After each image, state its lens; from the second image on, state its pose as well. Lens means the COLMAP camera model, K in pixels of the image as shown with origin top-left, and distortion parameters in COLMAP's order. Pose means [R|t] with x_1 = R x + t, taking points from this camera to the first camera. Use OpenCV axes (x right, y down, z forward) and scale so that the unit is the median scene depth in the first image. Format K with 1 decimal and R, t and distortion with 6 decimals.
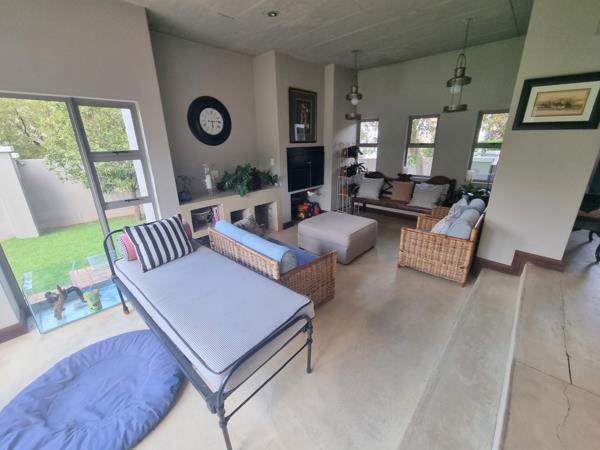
lens RADIAL K [[244.8, 0, 303.5], [0, 244.8, 221.9], [0, 0, 1]] dist [0.000513, -0.001102]
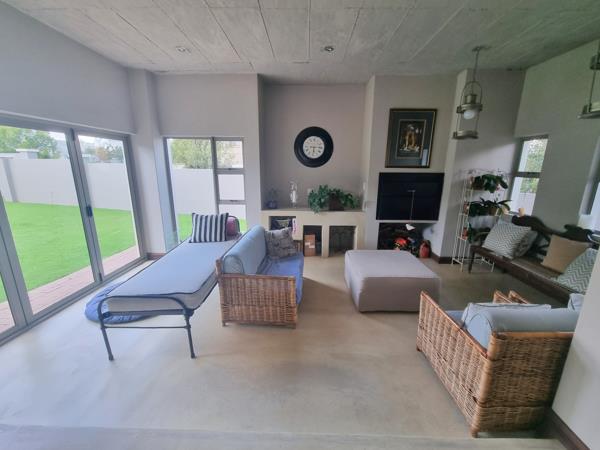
lens RADIAL K [[244.8, 0, 301.6], [0, 244.8, 222.4], [0, 0, 1]] dist [0.000513, -0.001102]
pose [[0.669612, 0.188206, -0.718469, 0.531718], [-0.252795, 0.967356, 0.017799, -0.074655], [0.698366, 0.169707, 0.695331, 0.222607]]
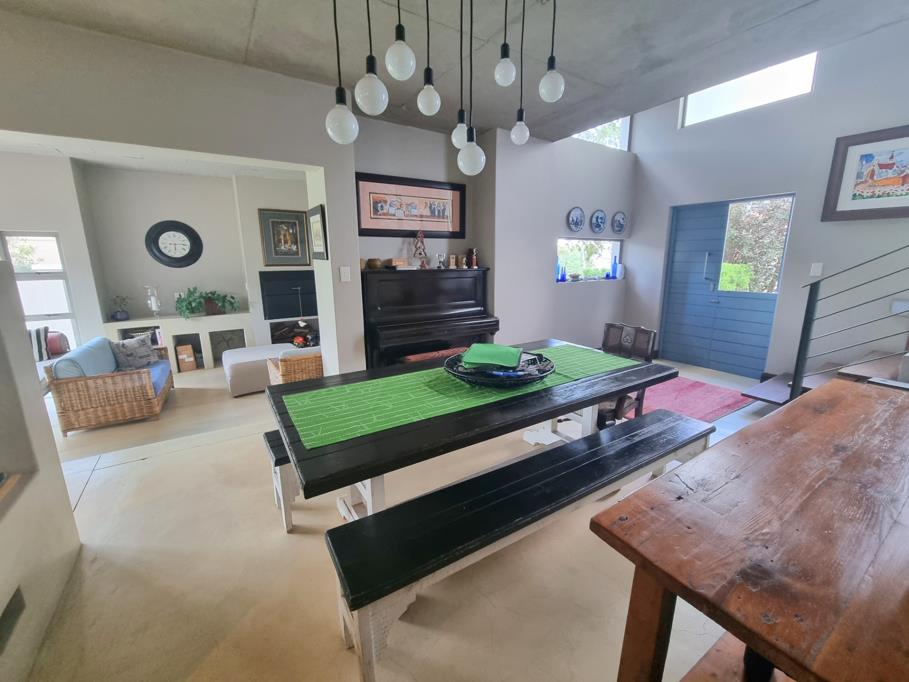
lens RADIAL K [[370.9, 0, 457.1], [0, 370.9, 336.8], [0, 0, 1]] dist [0.000513, -0.001102]
pose [[0.970539, 0.059038, -0.233599, 1.200036], [-0.084872, 0.991144, -0.102128, 0.021155], [0.225501, 0.118945, 0.966955, -0.168288]]
